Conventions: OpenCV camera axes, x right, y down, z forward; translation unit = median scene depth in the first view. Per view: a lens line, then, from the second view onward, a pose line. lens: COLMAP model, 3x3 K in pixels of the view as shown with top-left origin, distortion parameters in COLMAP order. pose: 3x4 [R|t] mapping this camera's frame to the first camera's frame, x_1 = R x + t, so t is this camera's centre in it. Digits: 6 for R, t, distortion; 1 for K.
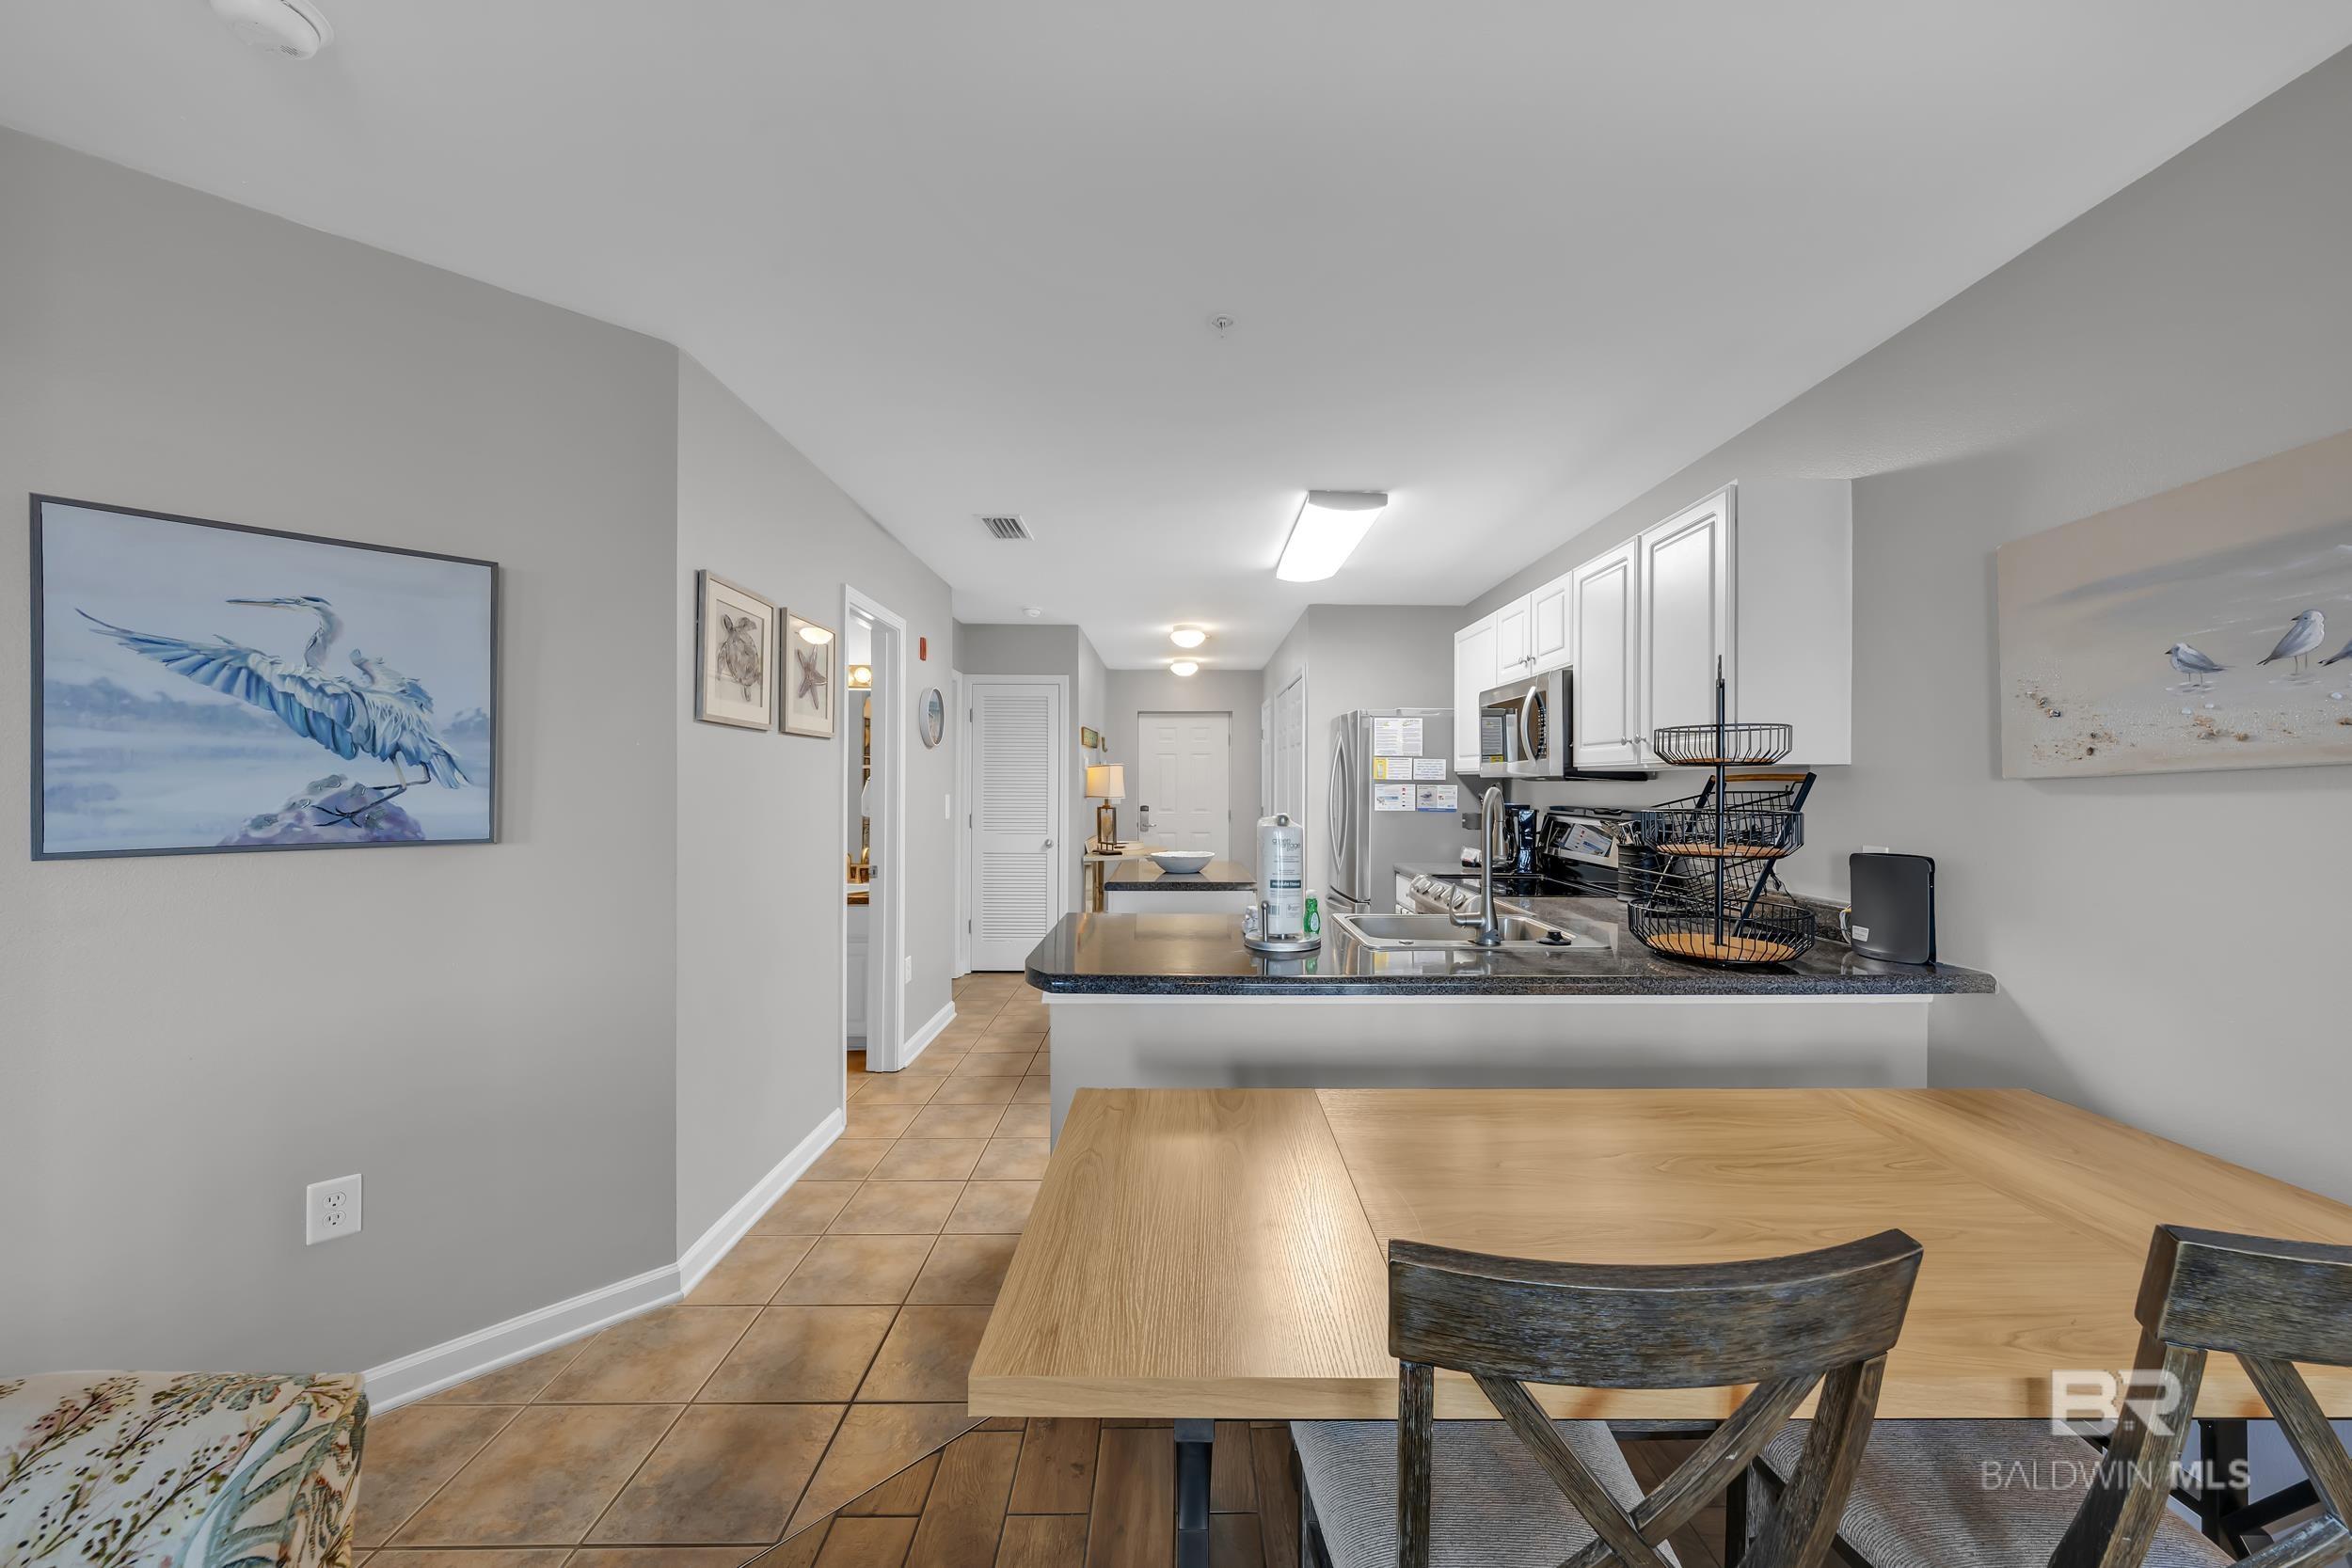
lens RADIAL K [[849.2, 0, 1191.3], [0, 849.2, 789.0], [0, 0, 1]] dist [-0.000751, -0.000124]
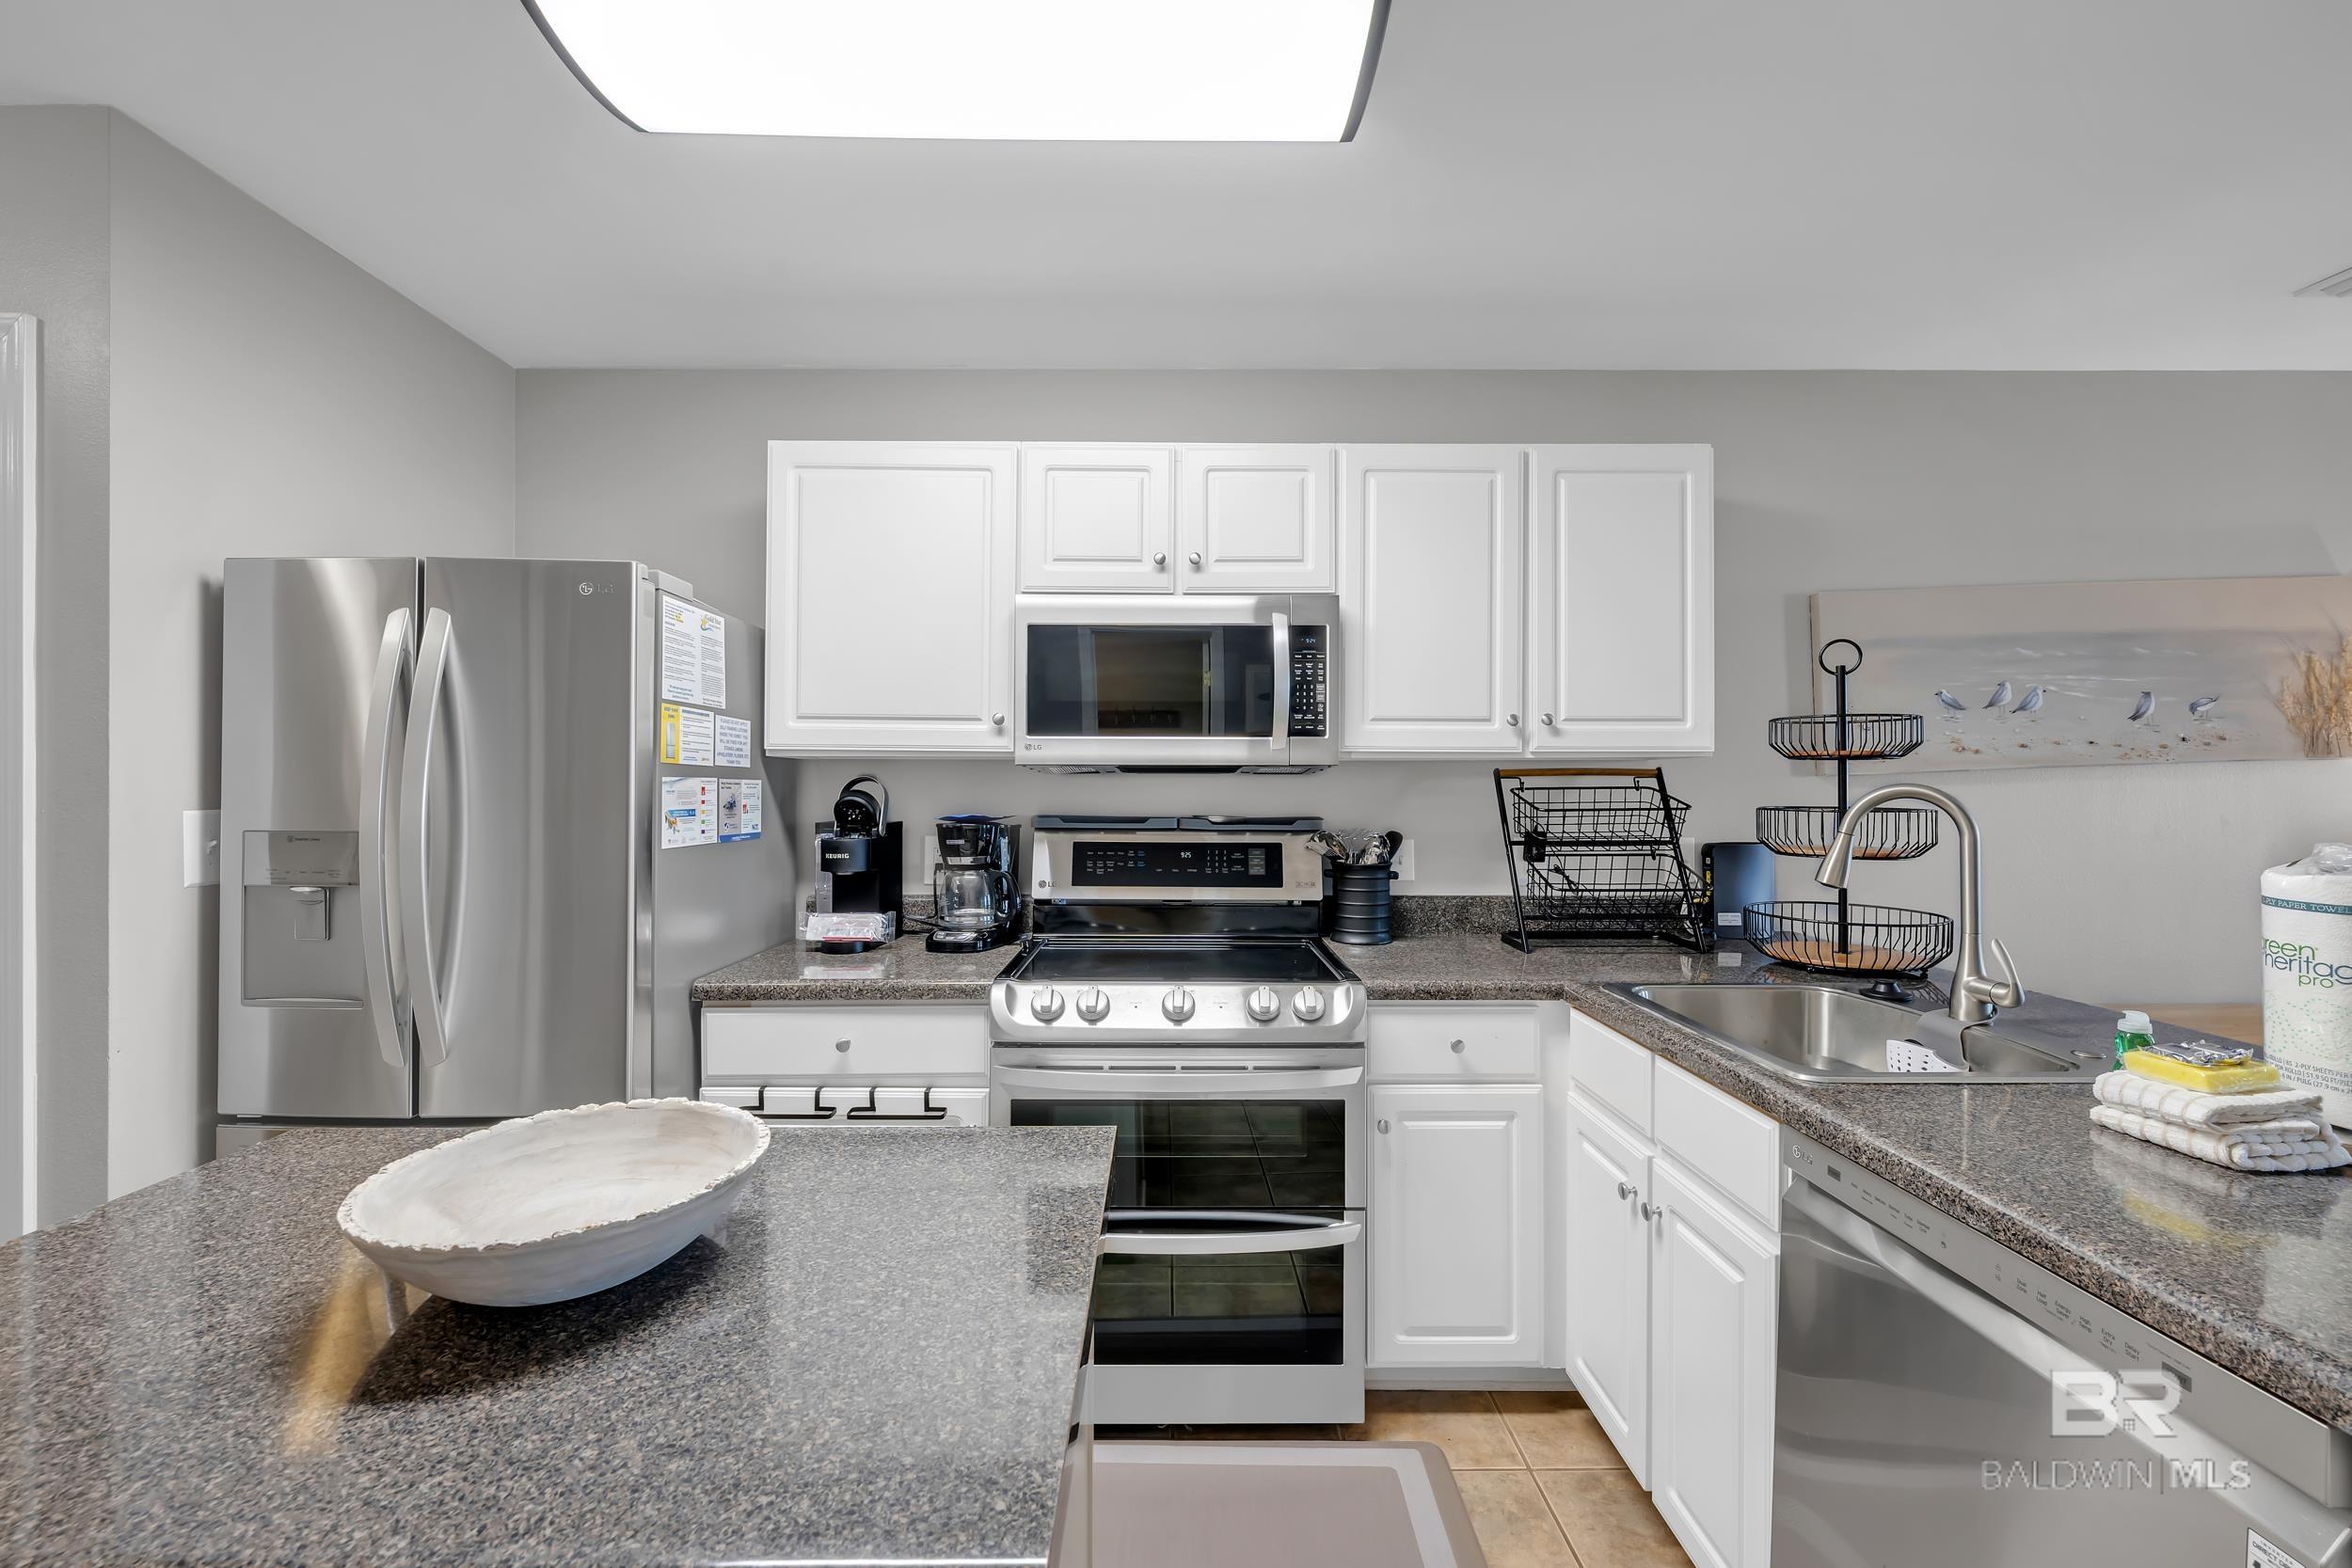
lens RADIAL K [[952.9, 0, 1181.8], [0, 952.9, 781.5], [0, 0, 1]] dist [-0.000251, 0.000228]
pose [[0.004330, -0.002281, 0.999988, -0.257569], [0.003758, 0.999990, 0.002264, -0.005137], [-0.999984, 0.003748, 0.004338, 1.044629]]
